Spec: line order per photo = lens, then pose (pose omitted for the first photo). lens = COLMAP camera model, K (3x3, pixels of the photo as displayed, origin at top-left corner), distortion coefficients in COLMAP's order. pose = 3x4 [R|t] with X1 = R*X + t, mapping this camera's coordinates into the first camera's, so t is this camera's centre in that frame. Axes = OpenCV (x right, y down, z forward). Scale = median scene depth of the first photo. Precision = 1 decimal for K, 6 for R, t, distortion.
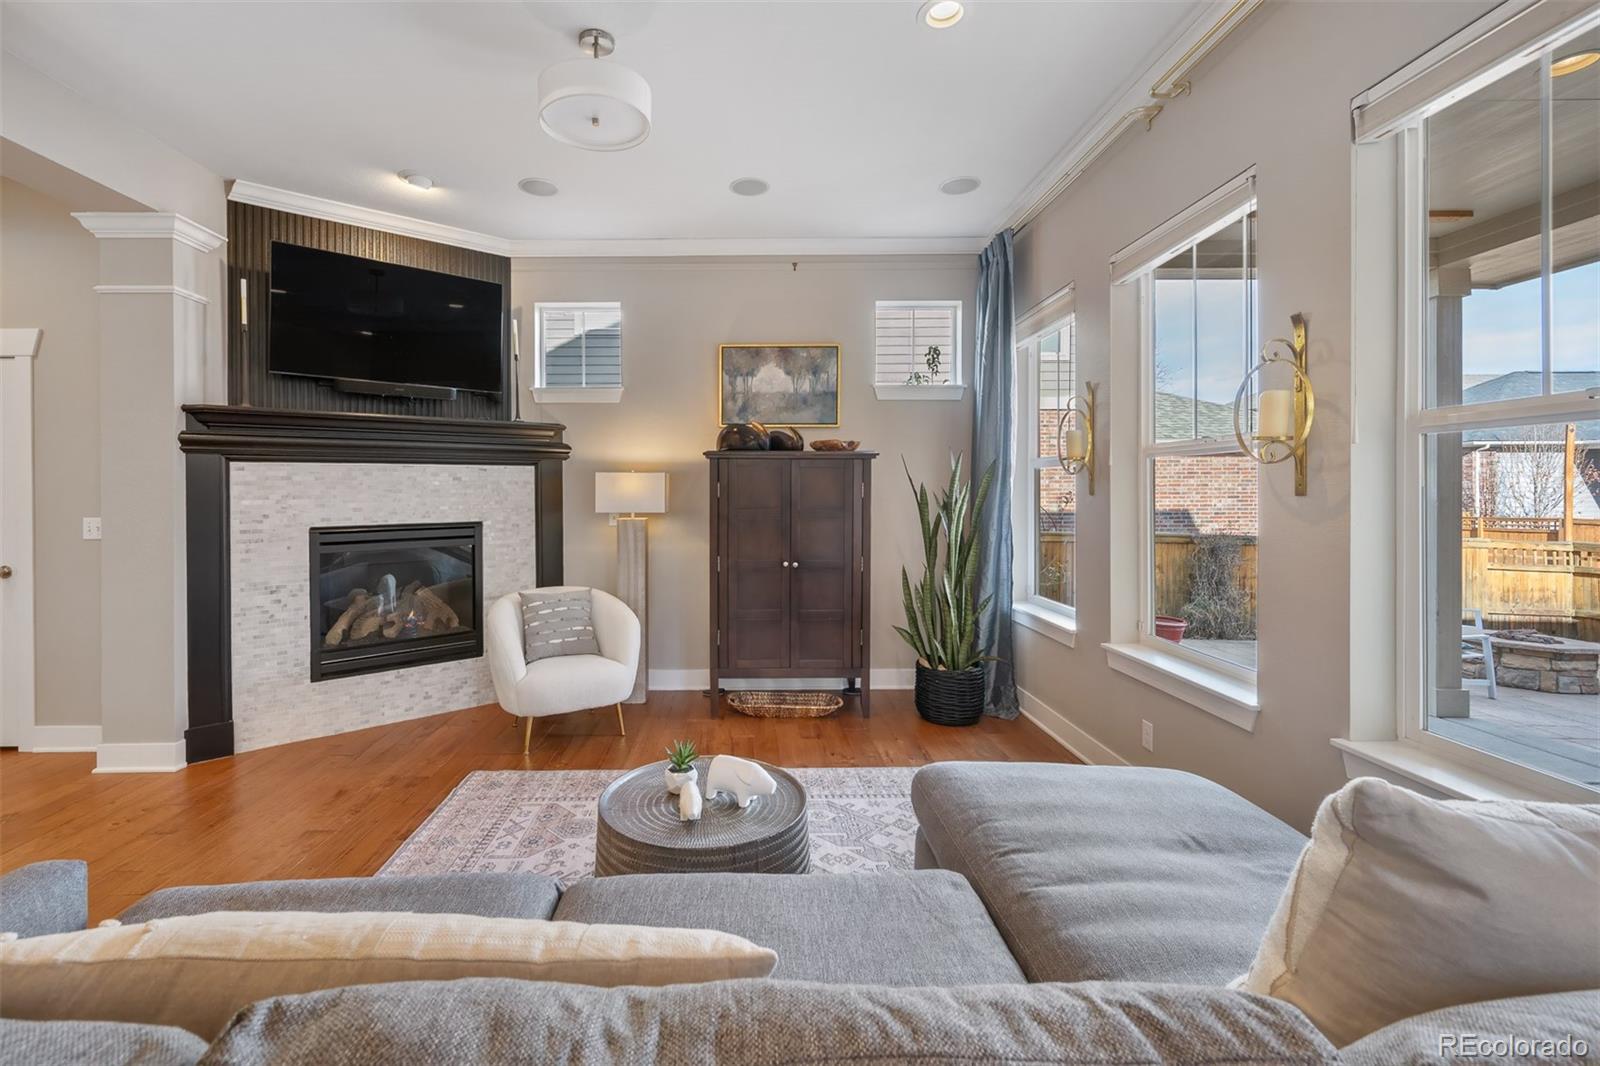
lens RADIAL K [[674.4, 0, 753.0], [0, 674.4, 494.9], [0, 0, 1]] dist [-0.007052, 0.000684]
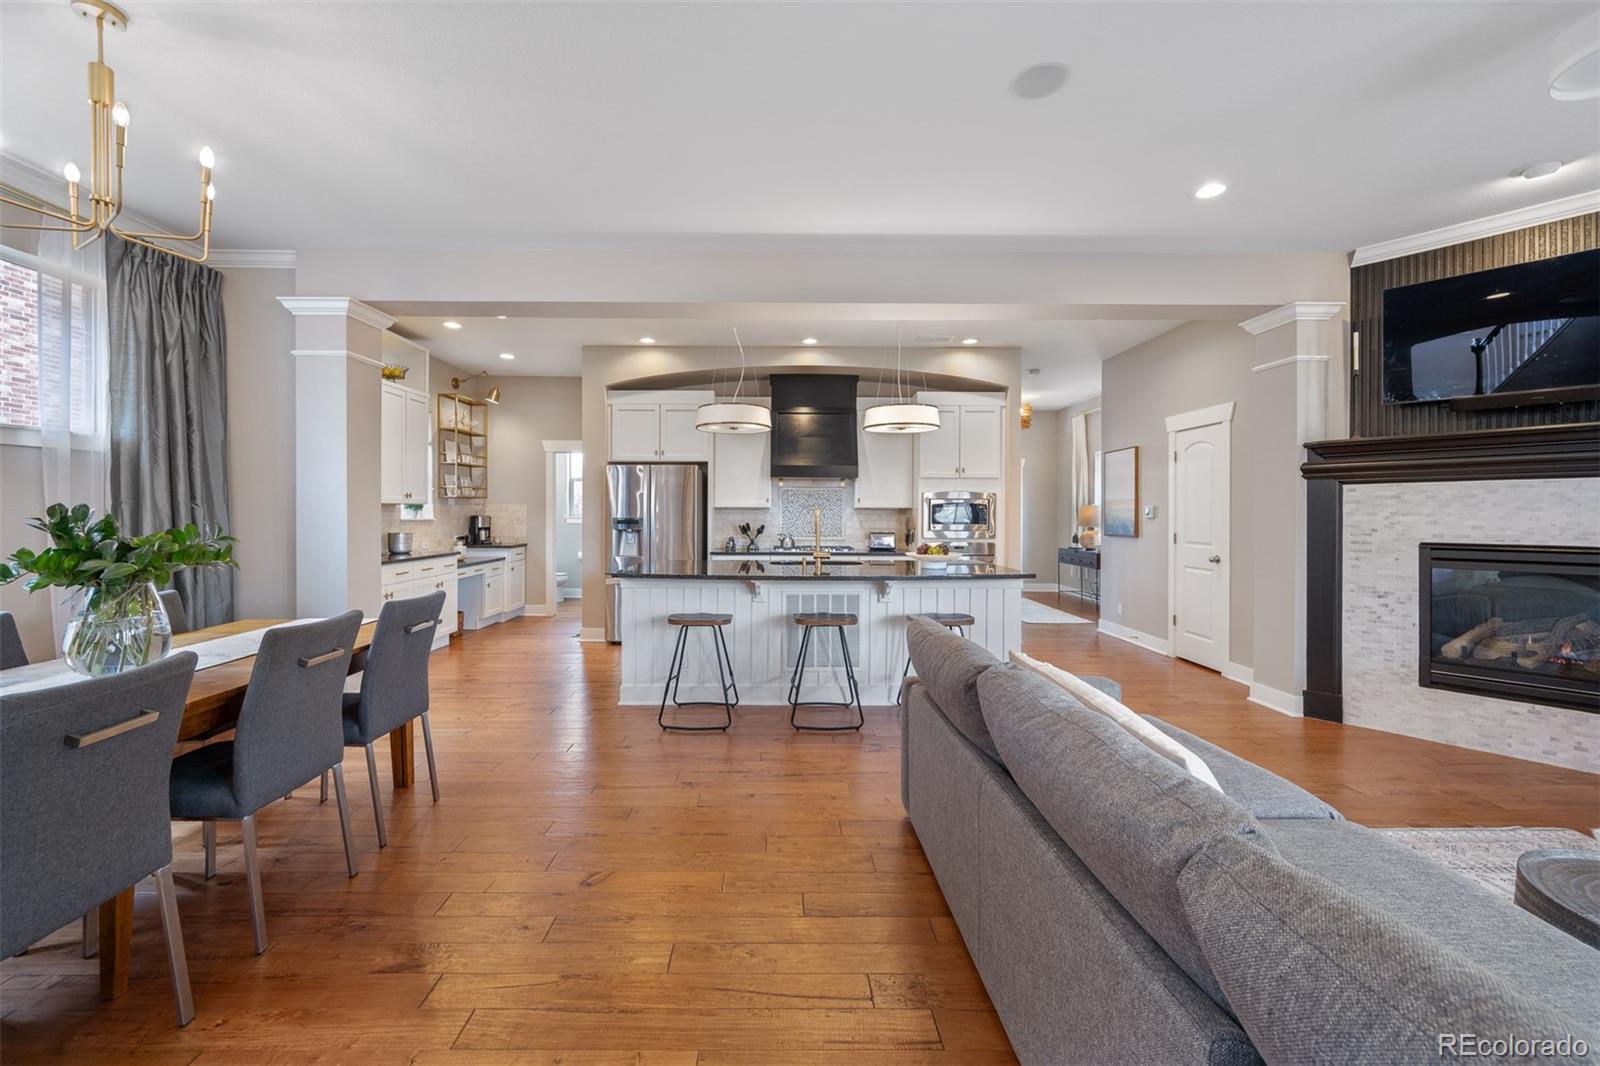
lens RADIAL K [[637.5, 0, 771.2], [0, 637.5, 510.2], [0, 0, 1]] dist [-0.004637, 0.001262]
pose [[-0.012475, 0.004925, -0.999910, 0.356153], [-0.006142, 0.999969, 0.005002, -0.002163], [0.999903, 0.006204, -0.012444, -0.028161]]
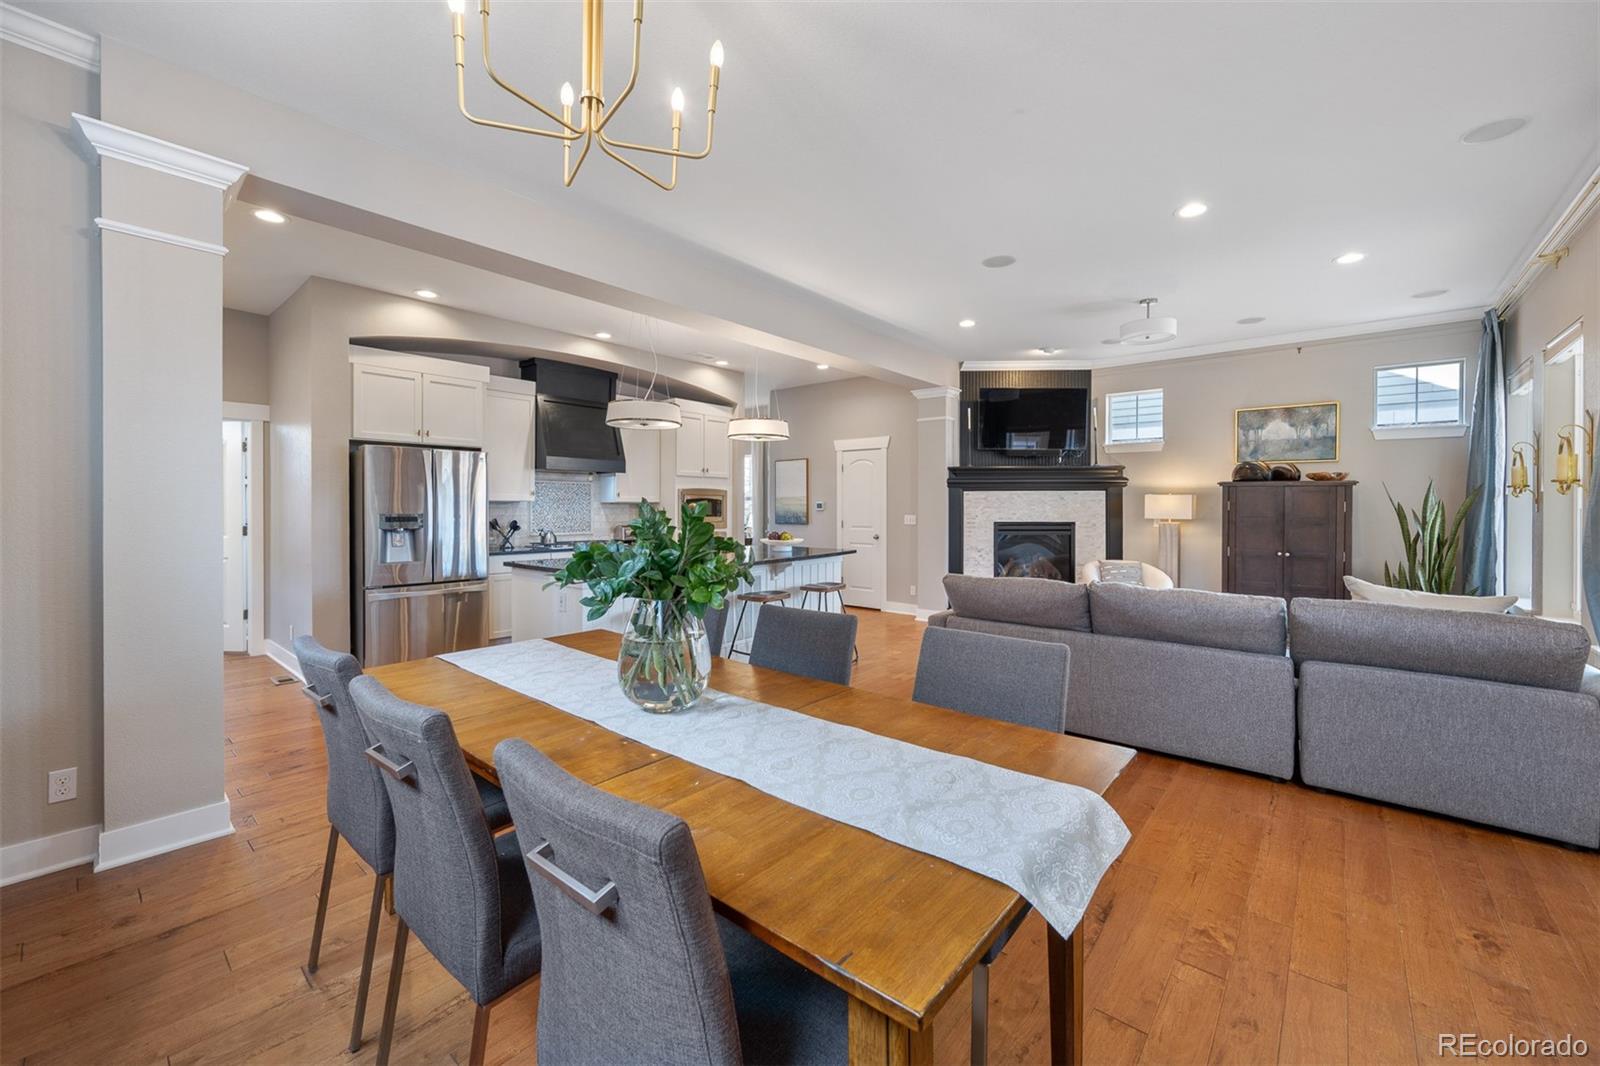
lens RADIAL K [[637.5, 0, 801.0], [0, 637.5, 506.6], [0, 0, 1]] dist [-0.004637, 0.001262]
pose [[0.754809, 0.009826, -0.655871, 0.180234], [-0.010324, 0.999942, 0.003100, 0.000569], [0.655863, 0.004431, 0.754867, -0.850826]]
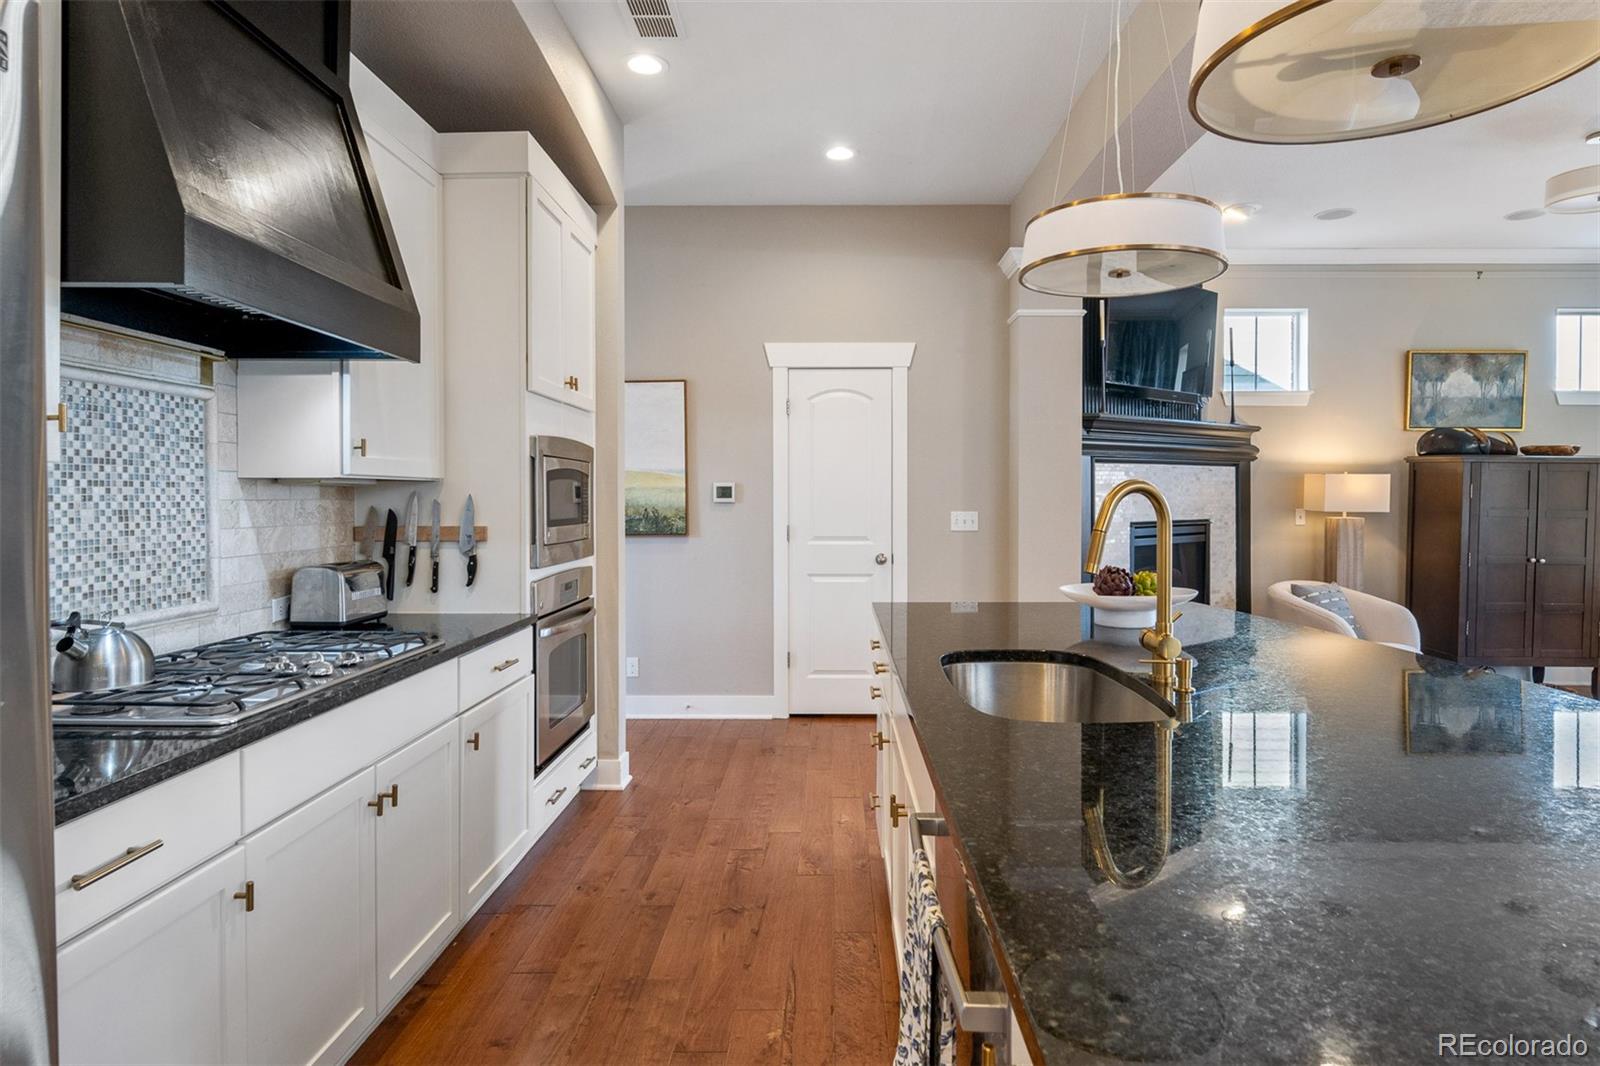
lens RADIAL K [[896.1, 0, 833.2], [0, 896.1, 501.0], [0, 0, 1]] dist [0.005867, -0.001590]
pose [[0.999876, 0.008311, -0.013383, -1.072316], [-0.008259, 0.999958, 0.003880, 0.011249], [0.013415, -0.003769, 0.999903, -0.458575]]
